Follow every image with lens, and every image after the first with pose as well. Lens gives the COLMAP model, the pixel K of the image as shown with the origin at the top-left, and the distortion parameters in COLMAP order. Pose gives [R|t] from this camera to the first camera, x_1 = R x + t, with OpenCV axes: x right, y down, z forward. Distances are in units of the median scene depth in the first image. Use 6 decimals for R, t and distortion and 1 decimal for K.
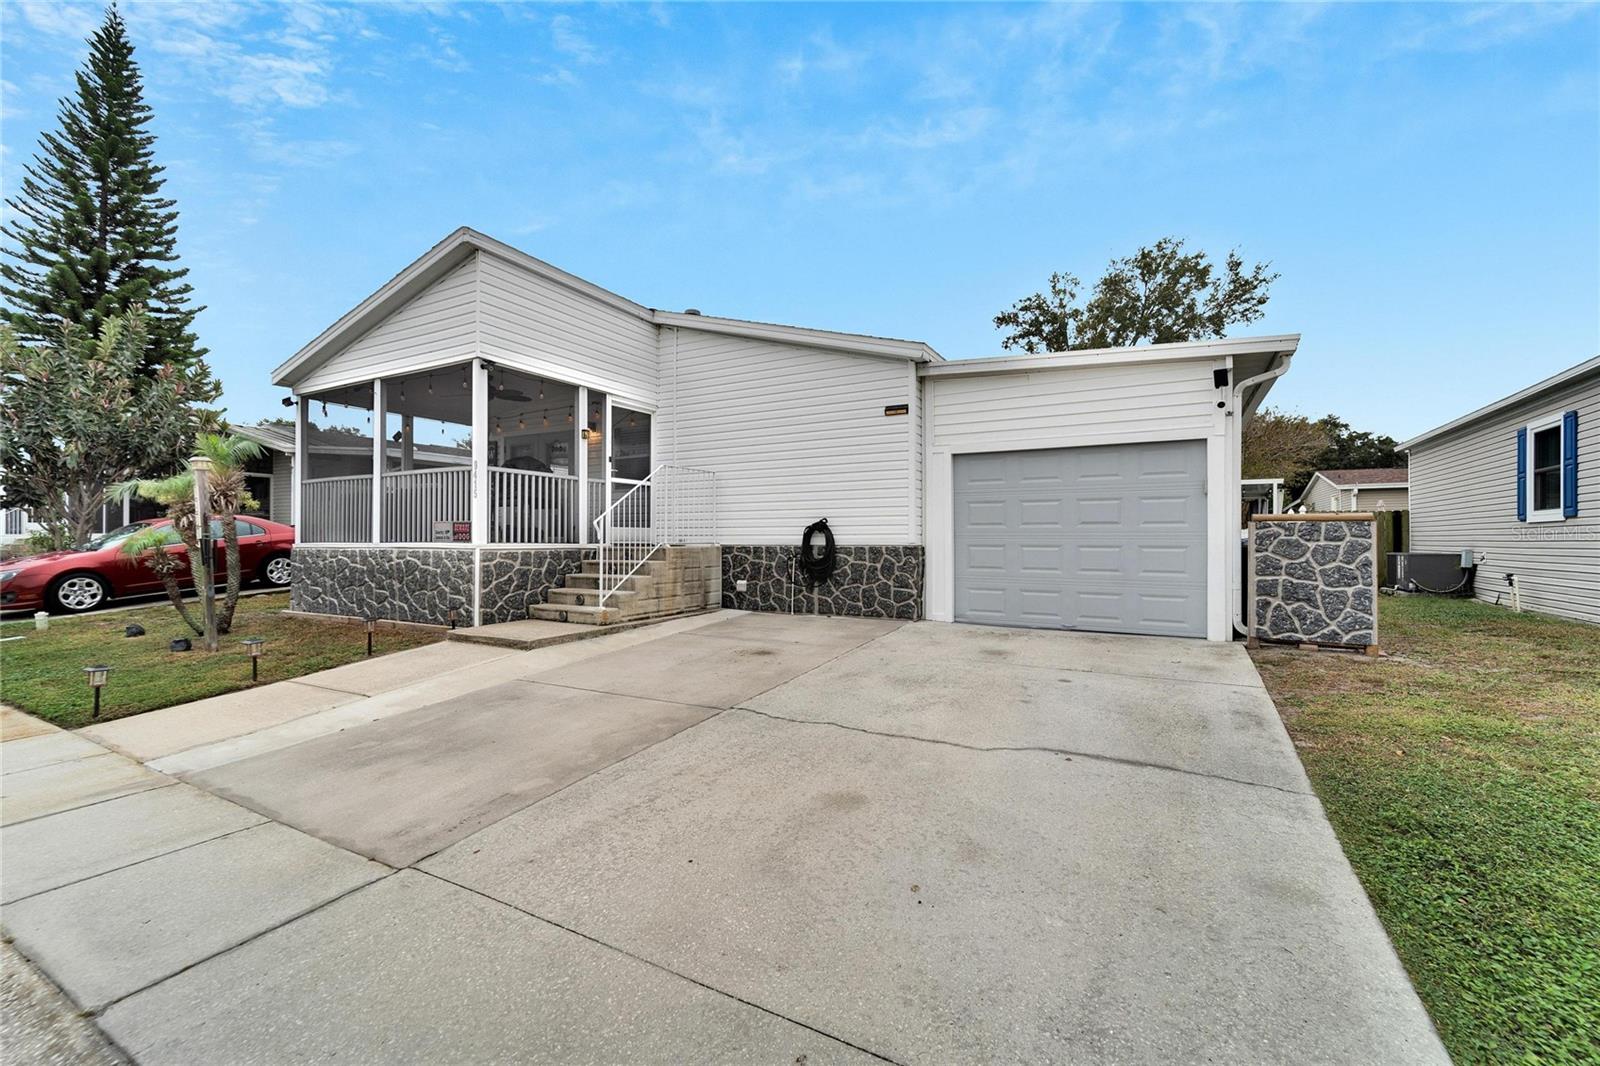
lens RADIAL K [[658.1, 0, 798.7], [0, 658.1, 537.7], [0, 0, 1]] dist [0.002565, -0.000487]
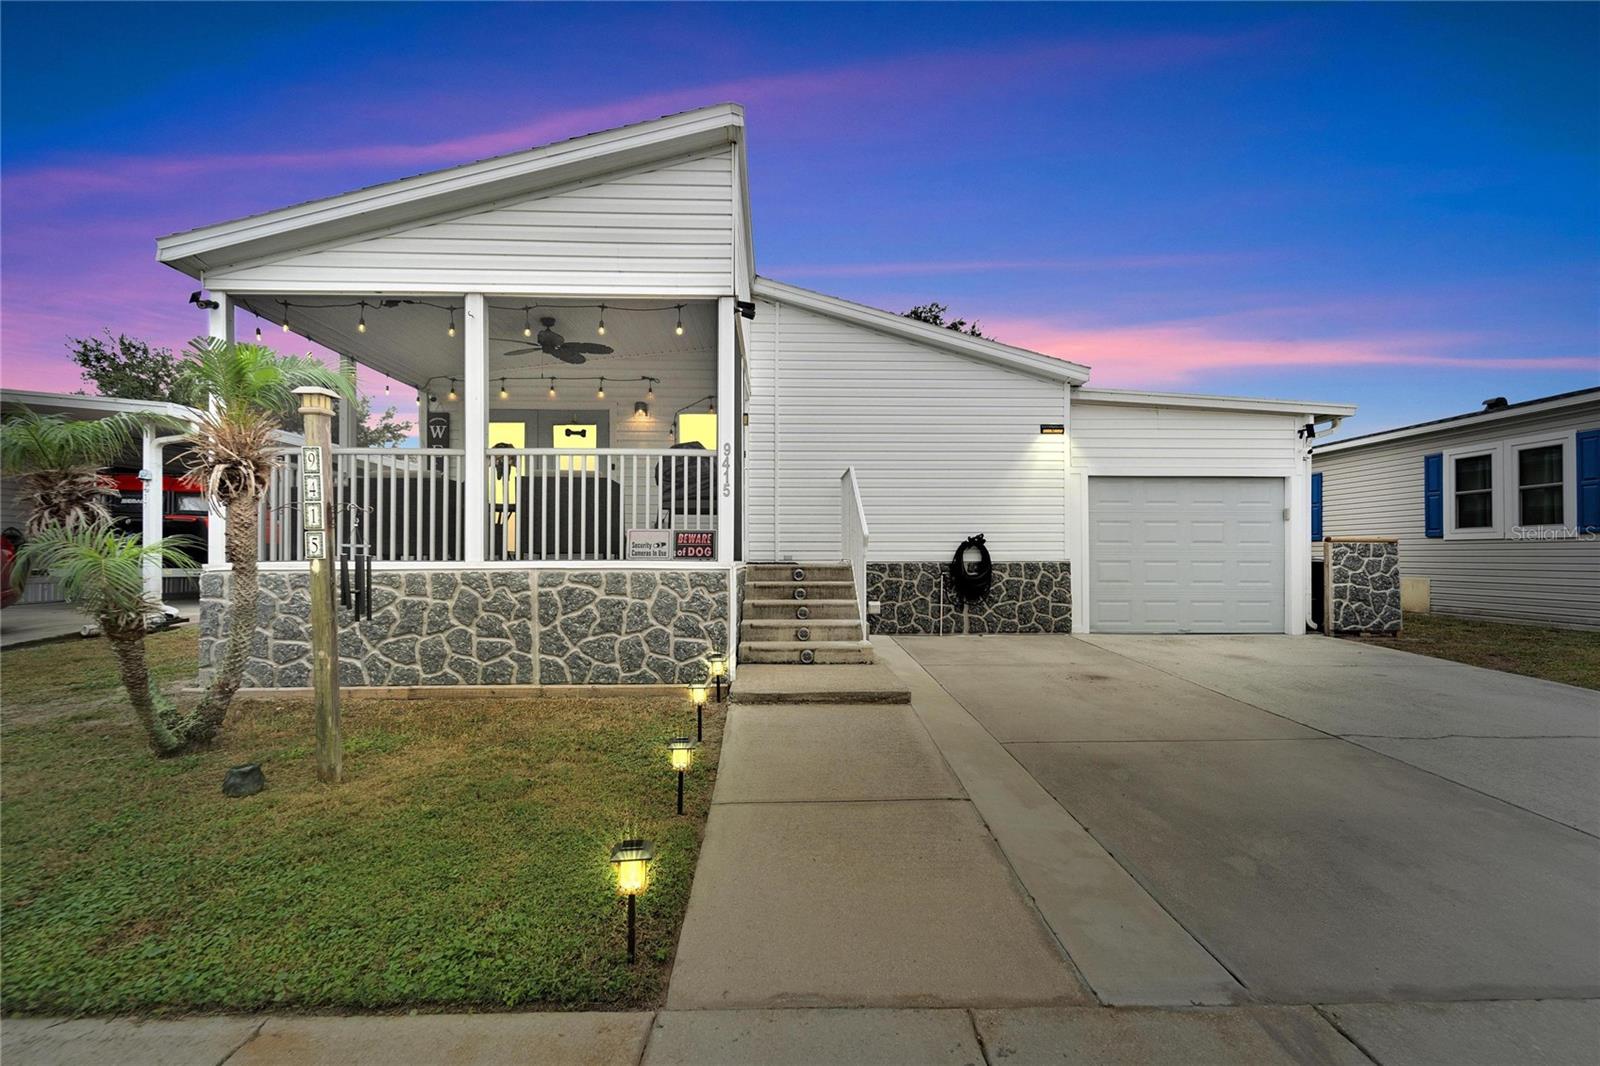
lens RADIAL K [[658.1, 0, 808.7], [0, 658.1, 548.7], [0, 0, 1]] dist [0.002565, -0.000487]
pose [[0.857863, 0.005117, 0.513853, -0.692529], [-0.002309, 0.999979, -0.006102, -0.000876], [-0.513873, 0.004048, 0.857857, 0.316324]]
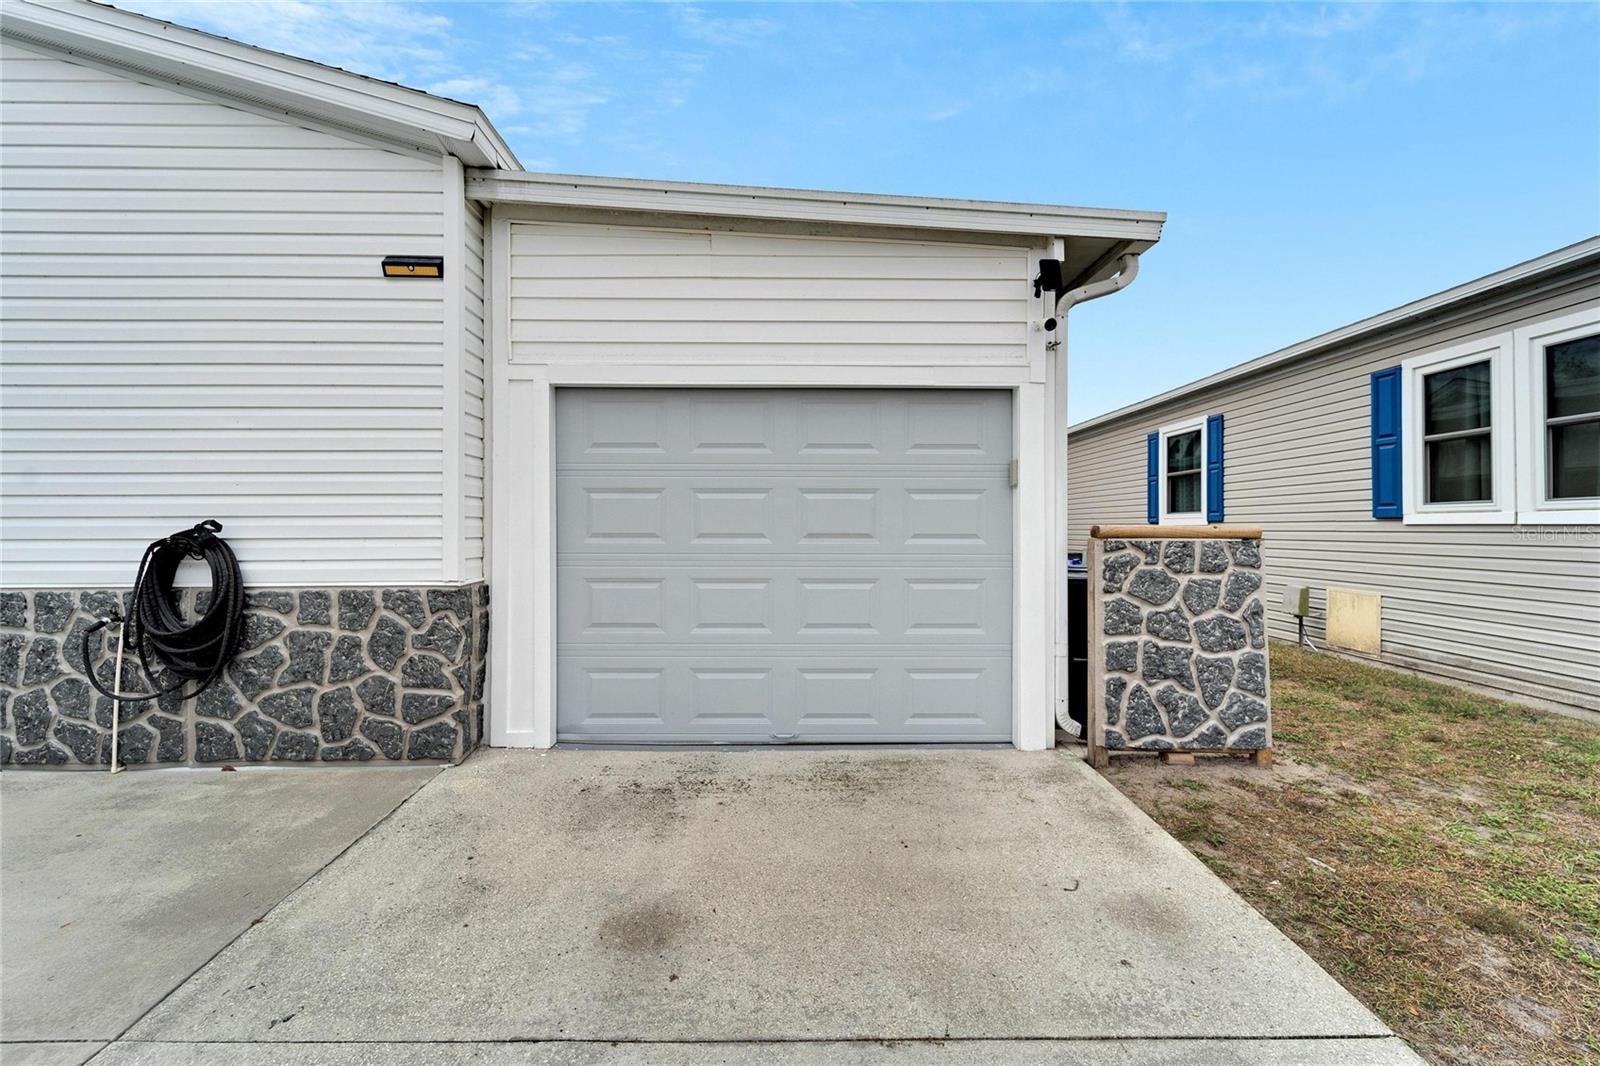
lens RADIAL K [[658.1, 0, 798.5], [0, 658.1, 521.8], [0, 0, 1]] dist [0.002565, -0.000487]
pose [[0.864677, 0.003998, 0.502312, 0.149035], [-0.000835, 0.999978, -0.006522, -0.027026], [-0.502327, 0.005220, 0.864662, 0.505315]]
